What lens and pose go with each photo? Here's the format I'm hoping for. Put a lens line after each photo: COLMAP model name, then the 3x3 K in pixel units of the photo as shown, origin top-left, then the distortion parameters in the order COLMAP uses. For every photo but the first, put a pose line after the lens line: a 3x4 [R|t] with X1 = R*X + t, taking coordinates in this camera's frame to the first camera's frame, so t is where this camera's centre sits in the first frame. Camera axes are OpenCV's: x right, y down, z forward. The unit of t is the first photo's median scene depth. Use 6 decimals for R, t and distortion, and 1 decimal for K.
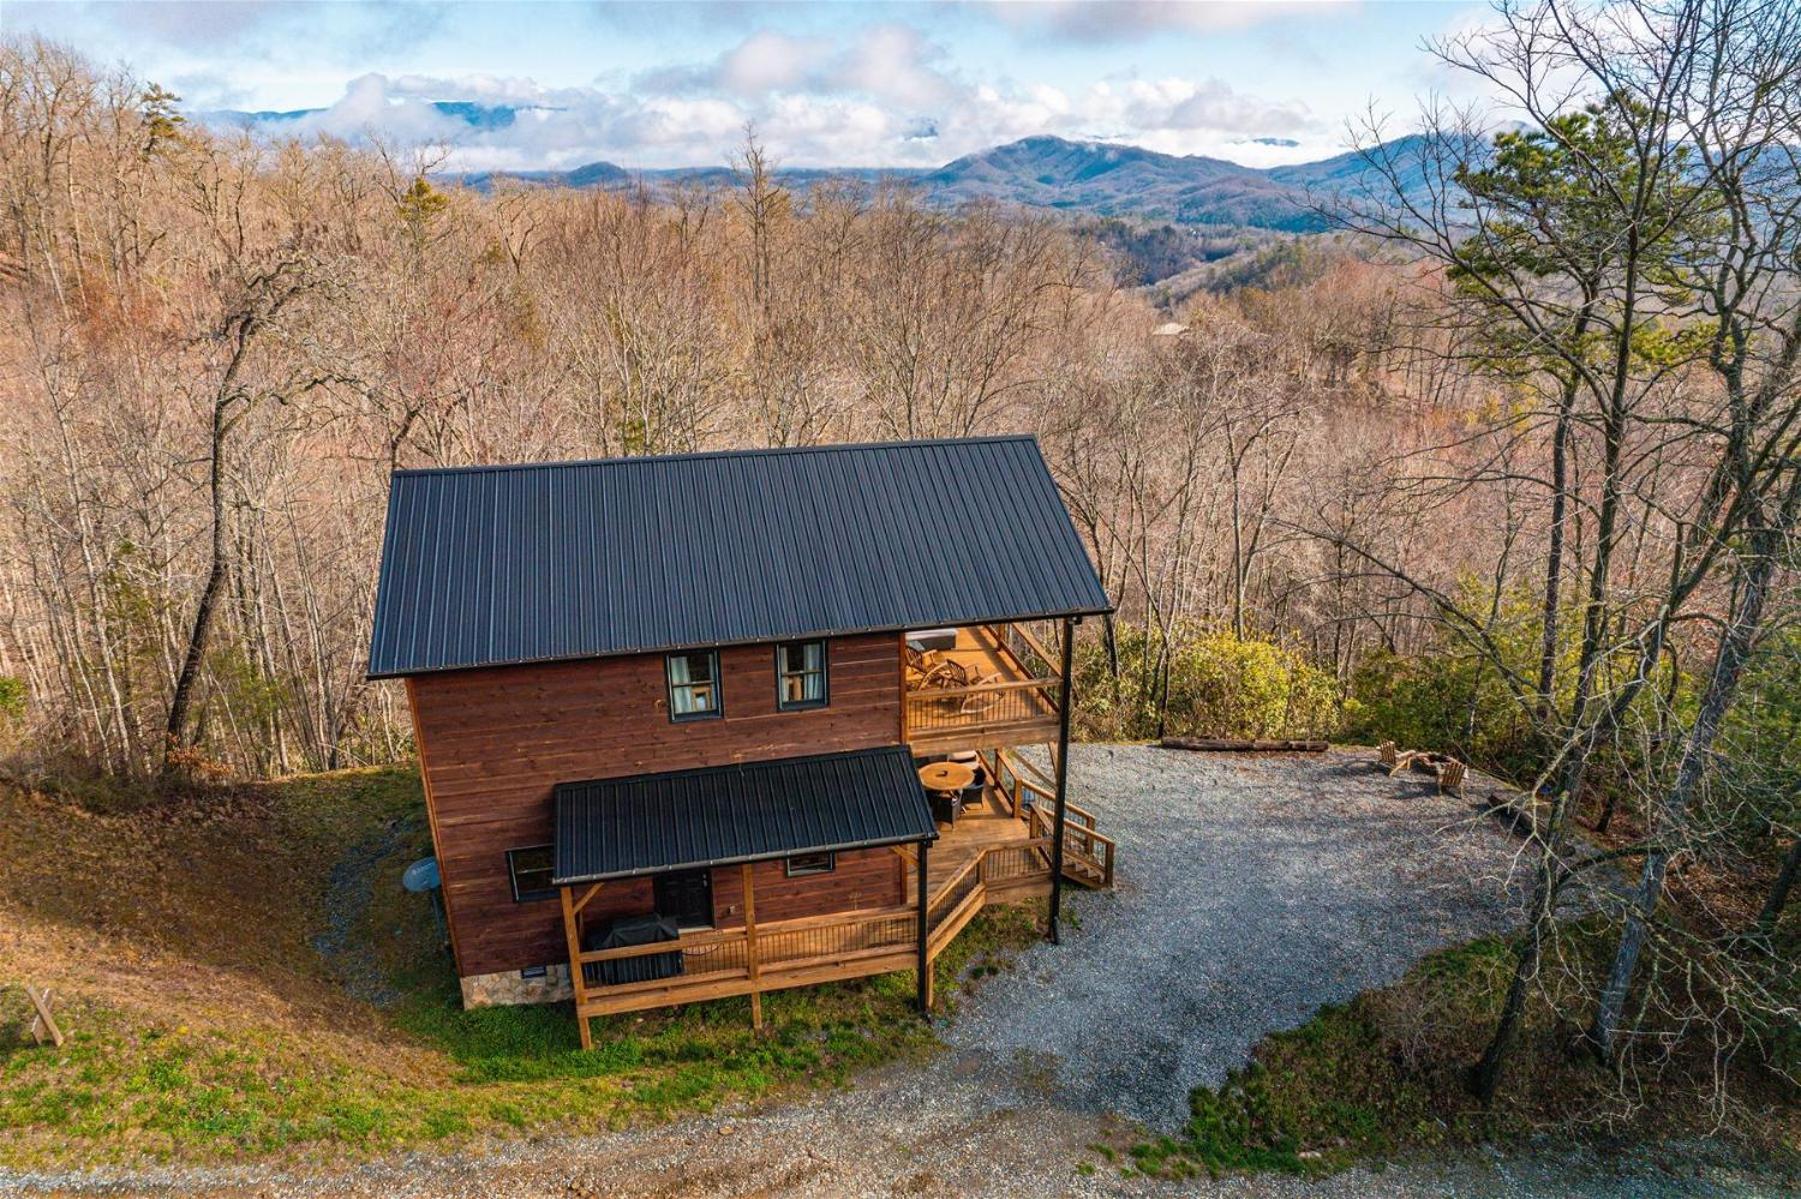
lens RADIAL K [[1150.2, 0, 910.3], [0, 1150.2, 619.7], [0, 0, 1]] dist [-0.077401, 0.074940]
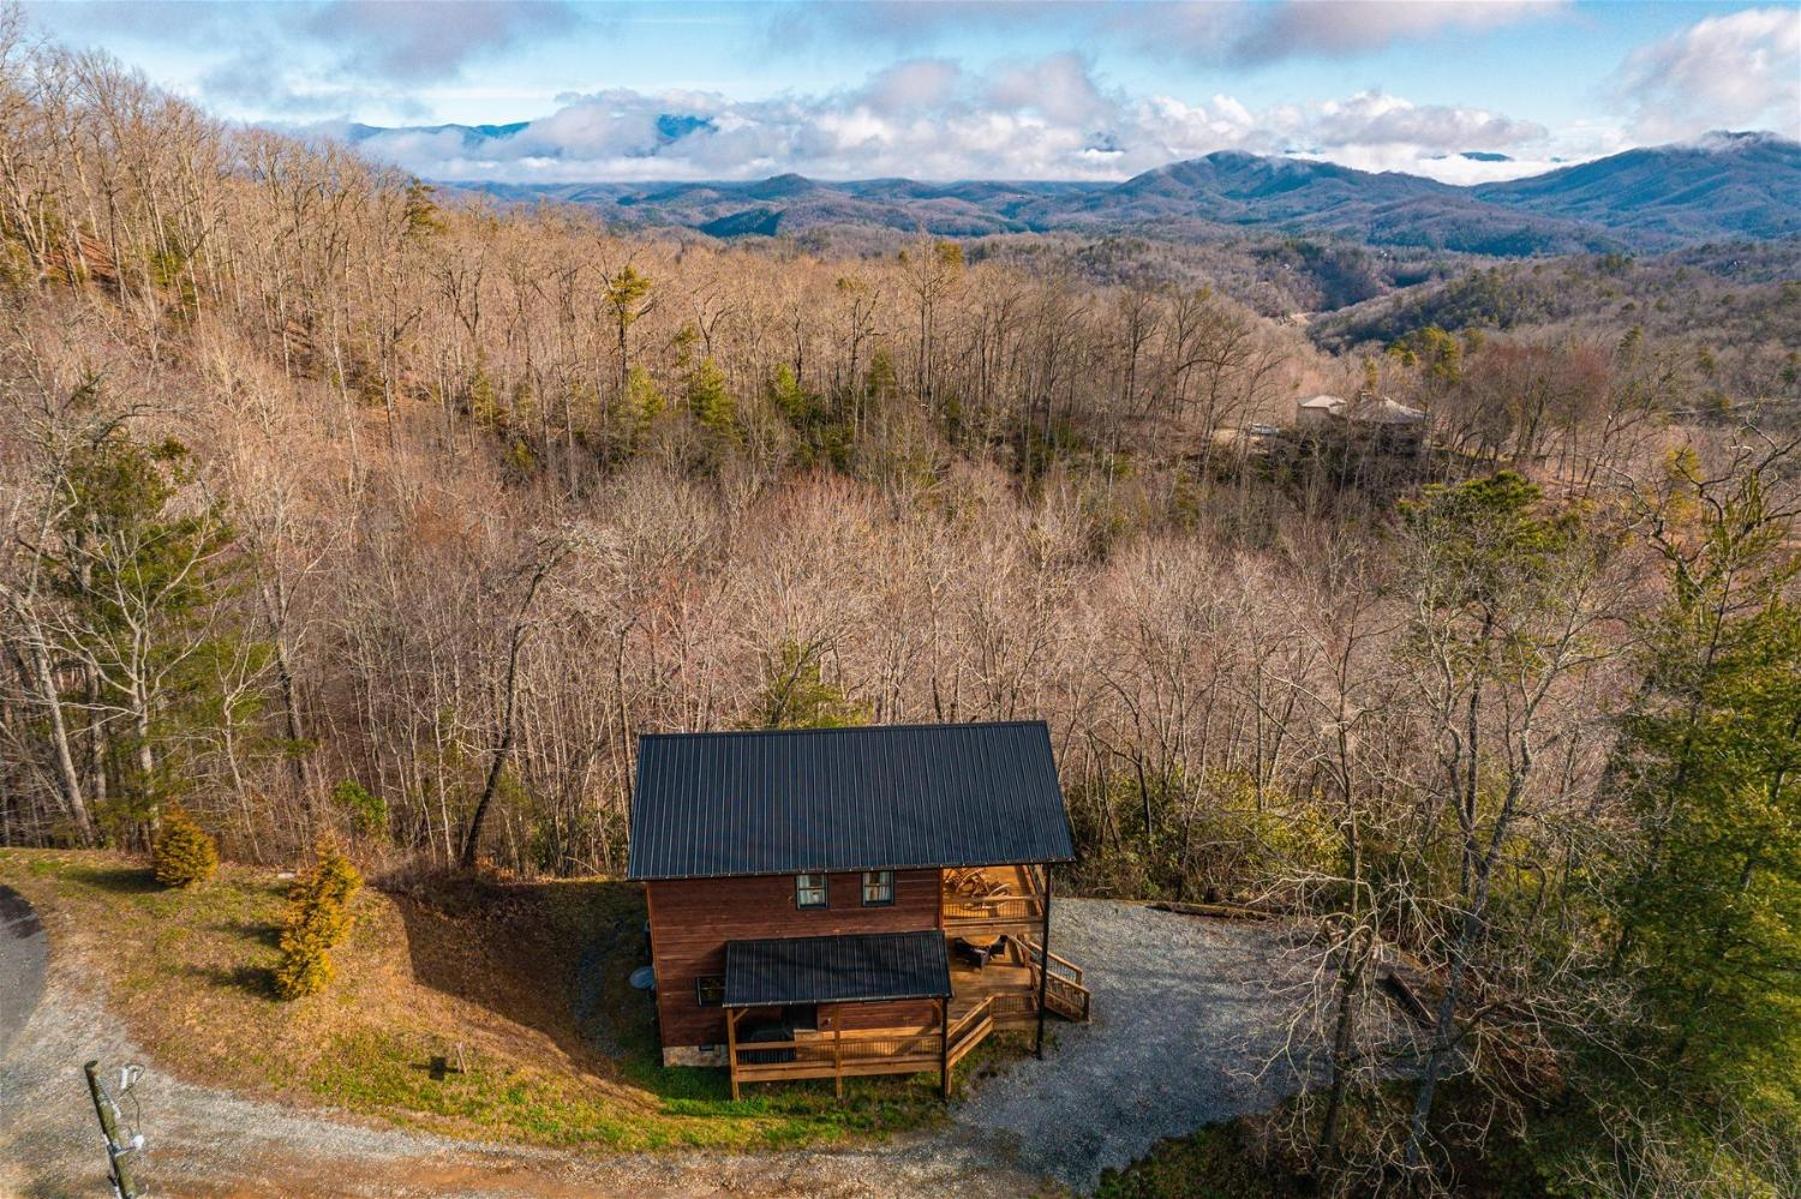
lens RADIAL K [[1150.2, 0, 910.3], [0, 1150.2, 619.7], [0, 0, 1]] dist [-0.077401, 0.074940]
pose [[0.989068, 0.056496, -0.136209, 0.148667], [-0.058257, 0.998261, -0.008977, -0.312991], [0.135465, 0.016814, 0.990639, -0.602077]]
